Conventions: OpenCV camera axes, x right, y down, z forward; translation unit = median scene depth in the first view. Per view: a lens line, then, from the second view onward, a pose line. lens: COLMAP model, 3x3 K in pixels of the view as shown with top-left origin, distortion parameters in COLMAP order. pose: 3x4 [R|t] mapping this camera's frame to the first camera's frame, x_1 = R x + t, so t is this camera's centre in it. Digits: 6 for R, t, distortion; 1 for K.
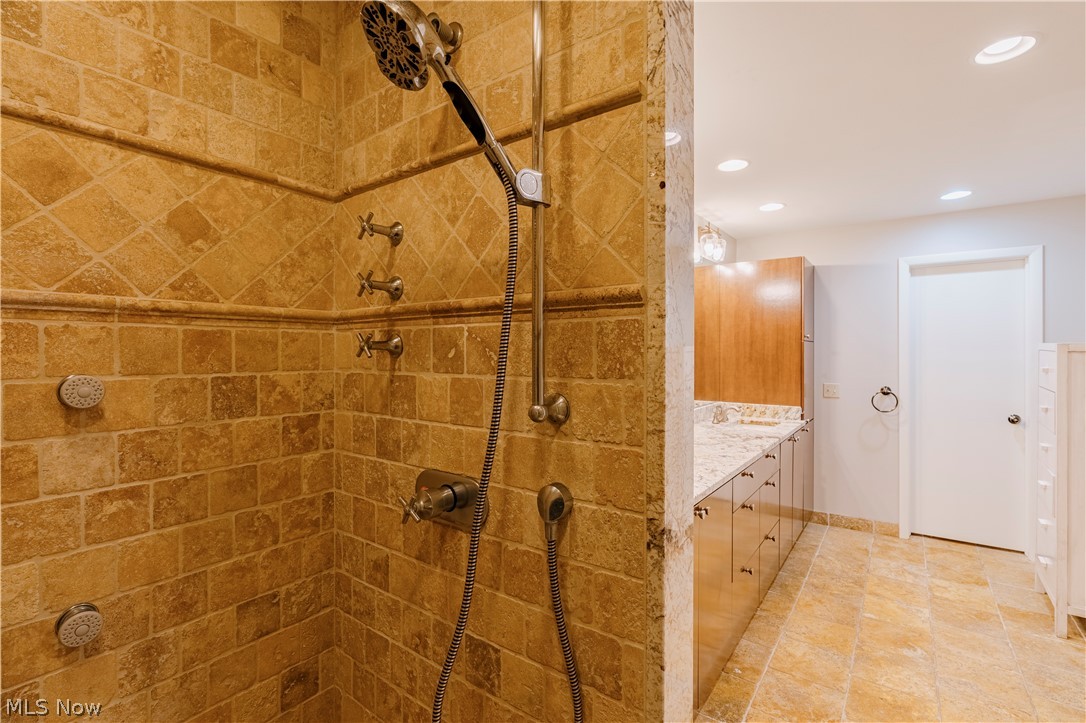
lens RADIAL K [[515.5, 0, 535.9], [0, 515.5, 355.8], [0, 0, 1]] dist [0.003573, 0.000330]
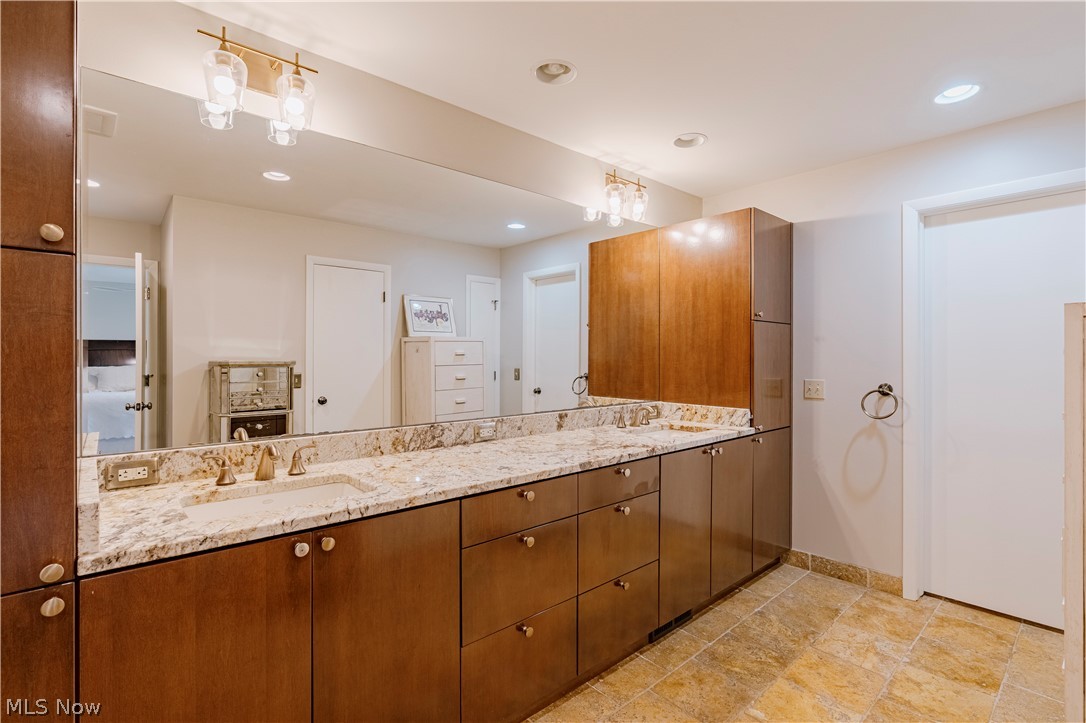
lens RADIAL K [[515.5, 0, 546.7], [0, 515.5, 363.0], [0, 0, 1]] dist [0.003573, 0.000330]
pose [[0.975778, 0.003098, -0.218739, 0.377900], [-0.002675, 0.999994, 0.002232, 0.030248], [0.218745, -0.001593, 0.975781, 0.200943]]
